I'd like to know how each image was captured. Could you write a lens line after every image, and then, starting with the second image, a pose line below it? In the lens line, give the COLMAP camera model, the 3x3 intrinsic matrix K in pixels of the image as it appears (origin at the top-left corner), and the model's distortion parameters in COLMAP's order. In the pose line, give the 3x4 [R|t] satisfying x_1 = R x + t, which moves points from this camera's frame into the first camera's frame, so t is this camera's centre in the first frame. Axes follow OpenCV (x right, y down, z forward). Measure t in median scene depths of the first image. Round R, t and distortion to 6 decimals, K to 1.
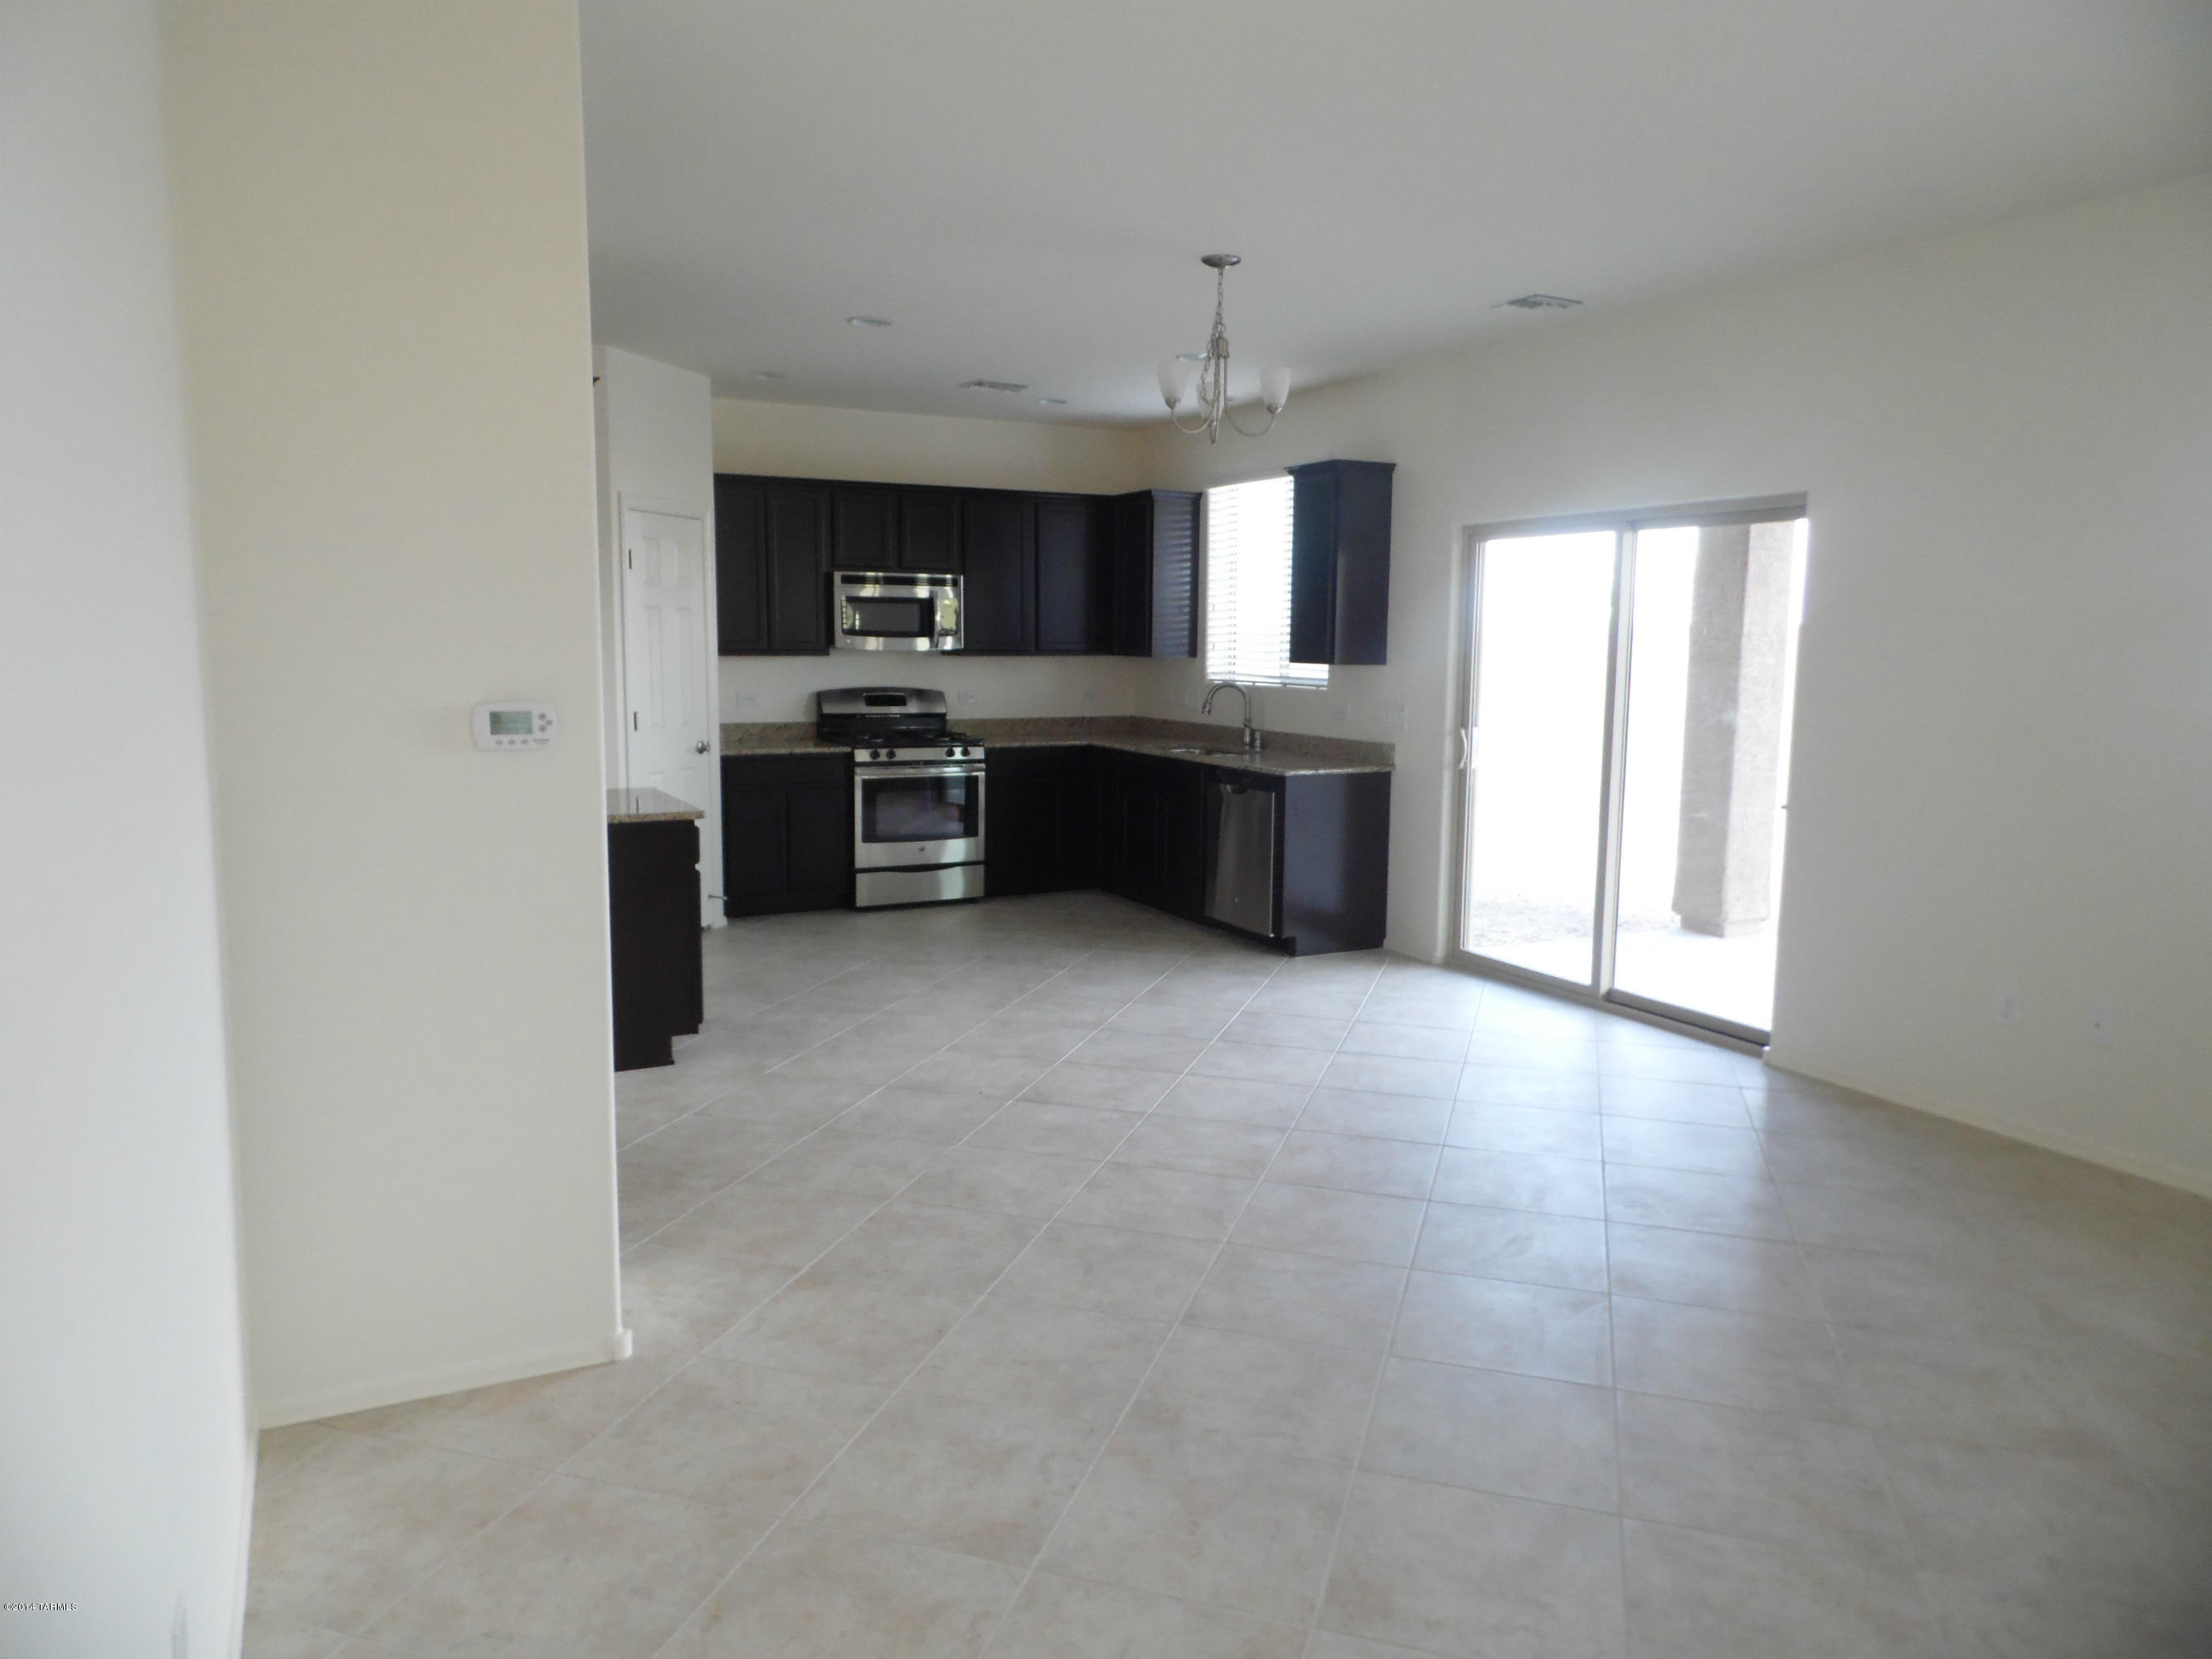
lens RADIAL K [[1525.8, 0, 1106.0], [0, 1525.8, 829.5], [0, 0, 1]] dist [-0.002836, -0.001360]
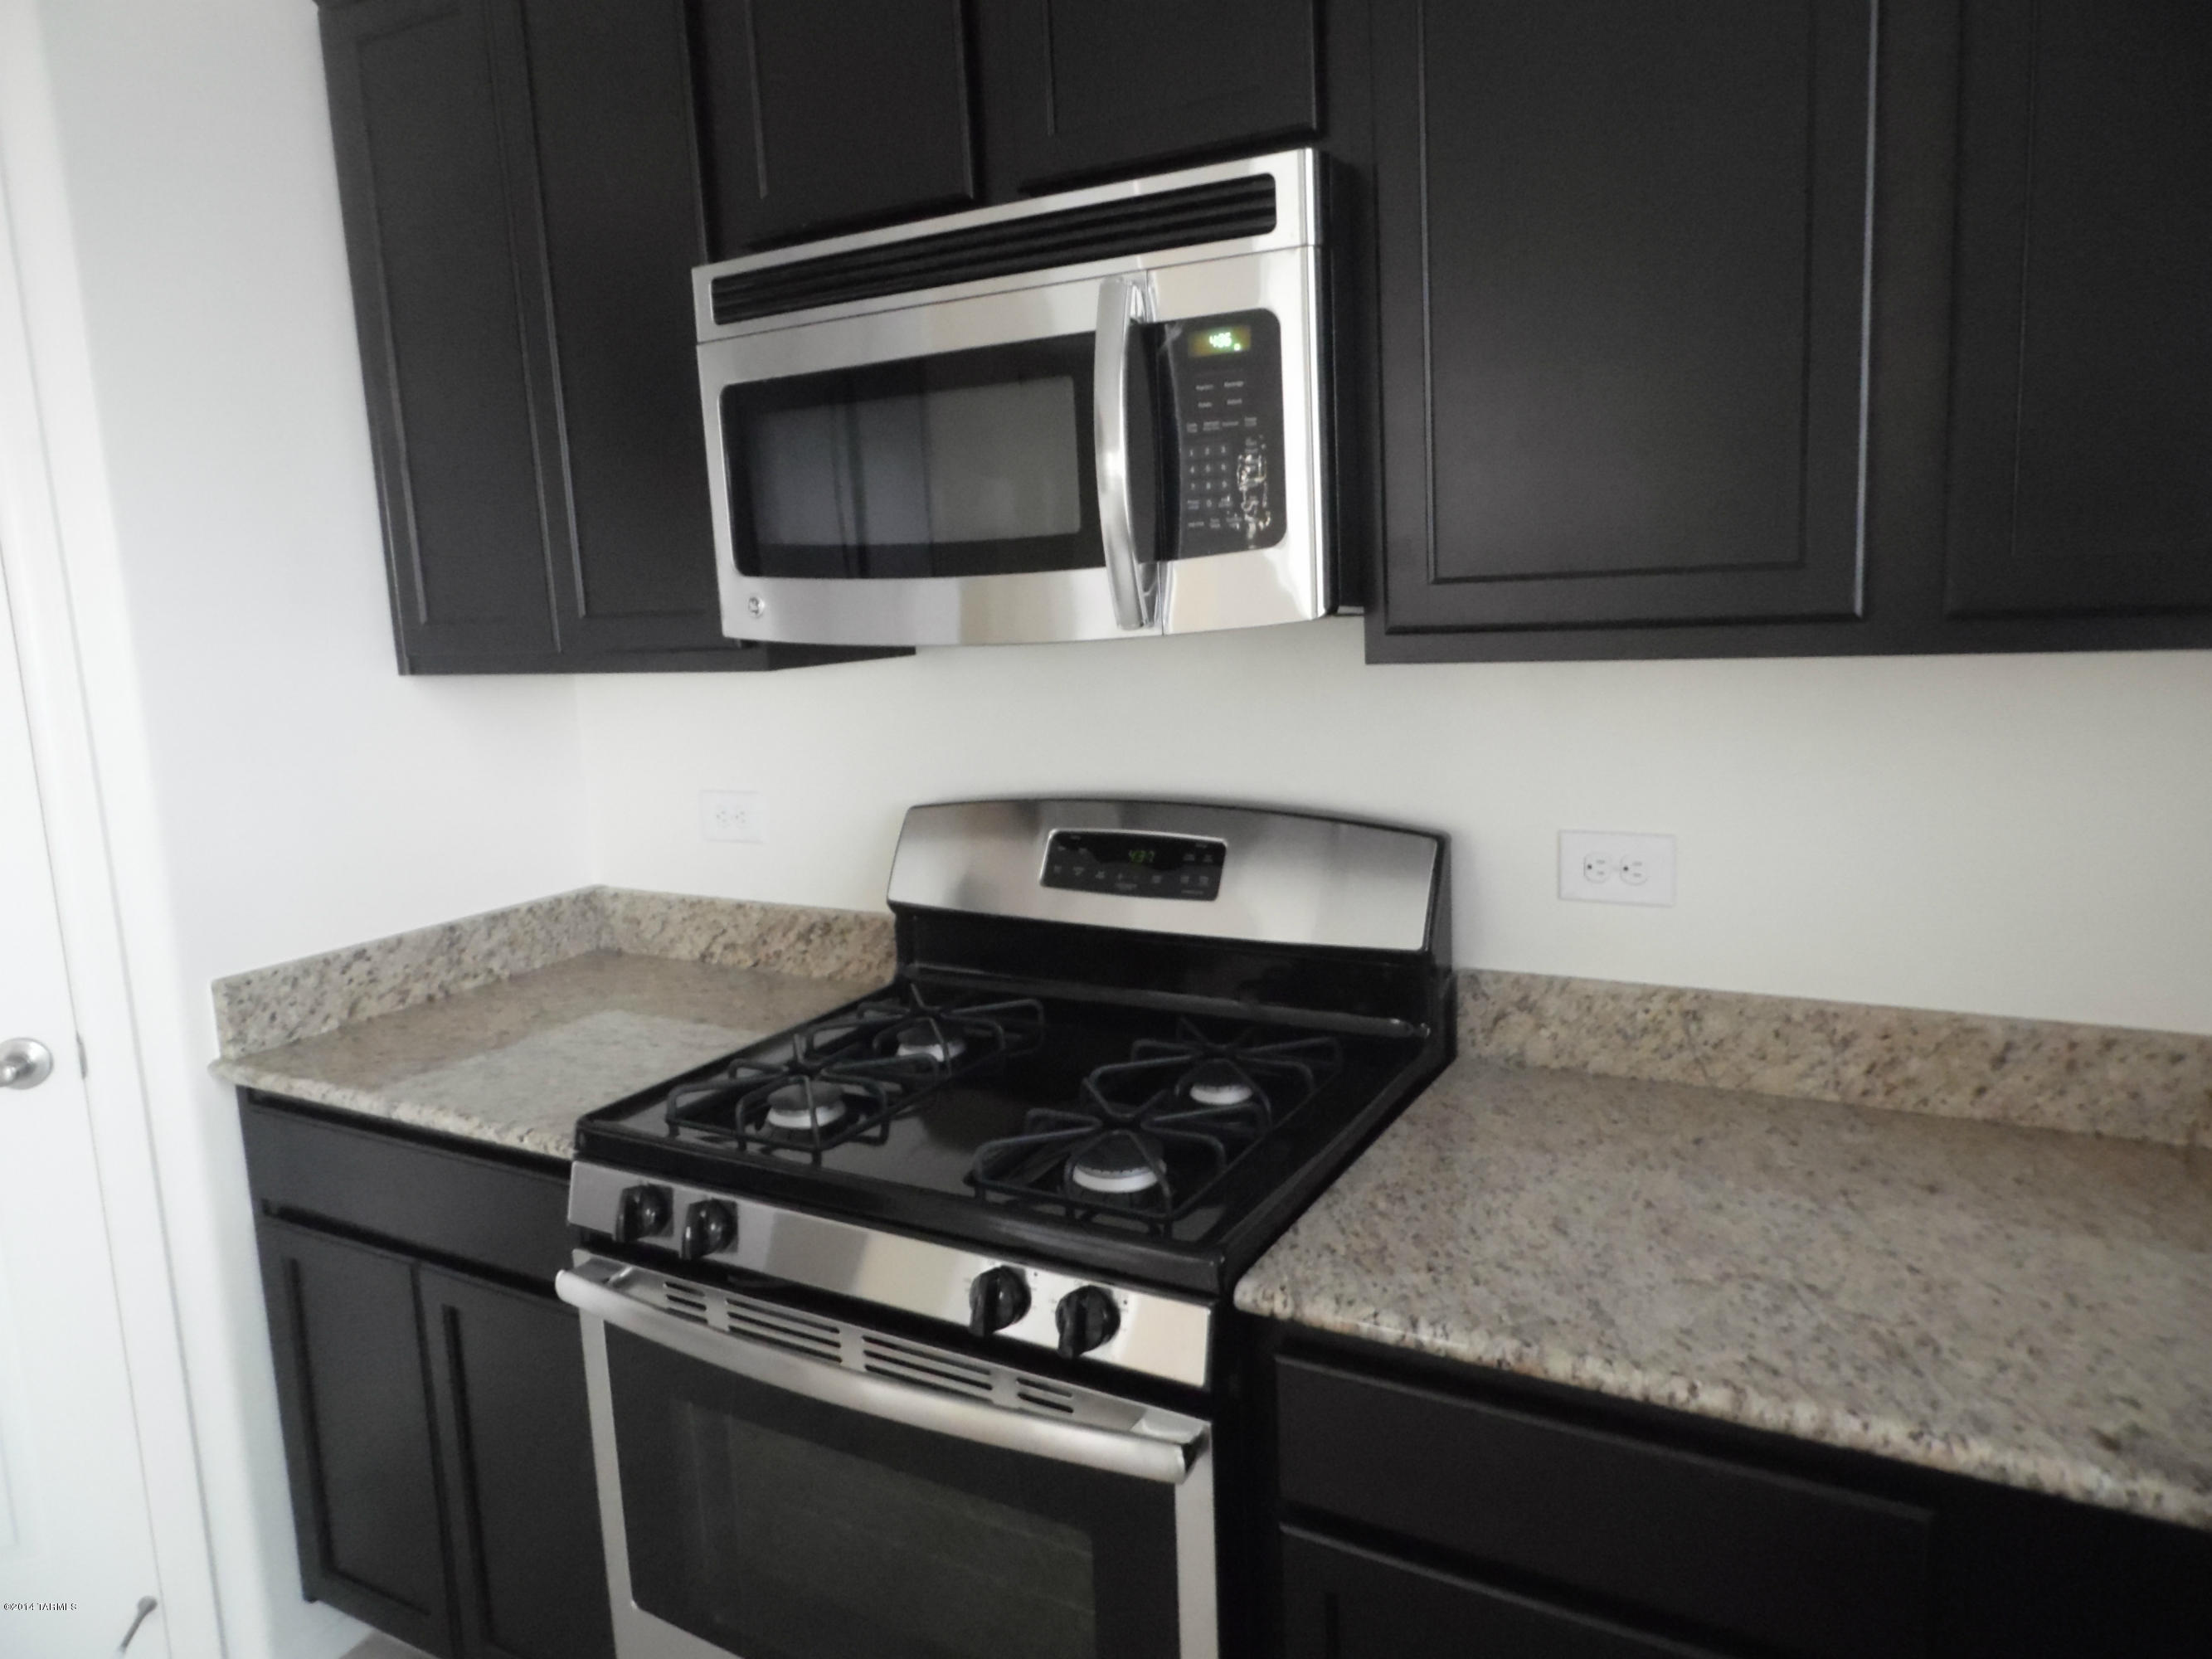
lens RADIAL K [[1525.8, 0, 1106.0], [0, 1525.8, 829.5], [0, 0, 1]] dist [-0.002836, -0.001360]
pose [[0.541807, 0.103886, -0.834058, 0.031796], [-0.051510, 0.994571, 0.090417, -0.111870], [0.838923, -0.006026, 0.544216, 0.909495]]
